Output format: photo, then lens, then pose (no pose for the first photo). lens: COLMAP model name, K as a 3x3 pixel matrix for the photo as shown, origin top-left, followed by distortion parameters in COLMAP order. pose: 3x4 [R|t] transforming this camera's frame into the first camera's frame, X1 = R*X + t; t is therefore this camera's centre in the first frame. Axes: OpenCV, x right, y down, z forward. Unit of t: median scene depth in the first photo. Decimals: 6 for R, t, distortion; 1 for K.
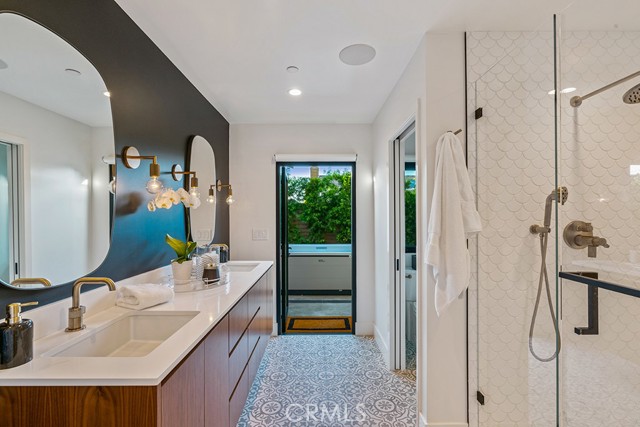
lens RADIAL K [[287.6, 0, 319.6], [0, 287.6, 218.4], [0, 0, 1]] dist [-0.003457, 0.000638]
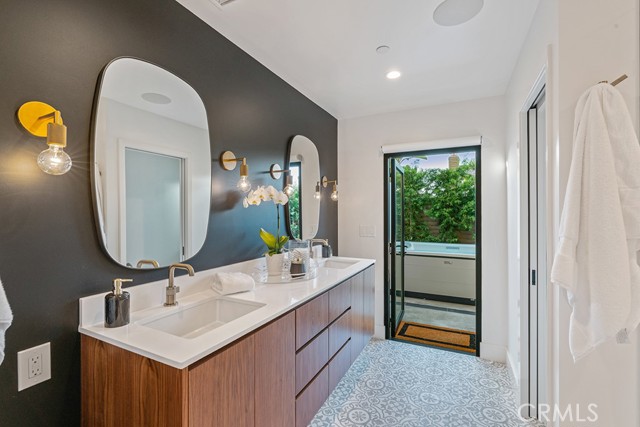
lens RADIAL K [[290.0, 0, 318.0], [0, 290.0, 214.0], [0, 0, 1]] dist [-0.003735, 0.000834]
pose [[0.890645, 0.004340, -0.454678, 0.150383], [-0.004125, 0.999990, 0.001465, -0.002243], [0.454680, 0.000570, 0.890655, 0.104278]]
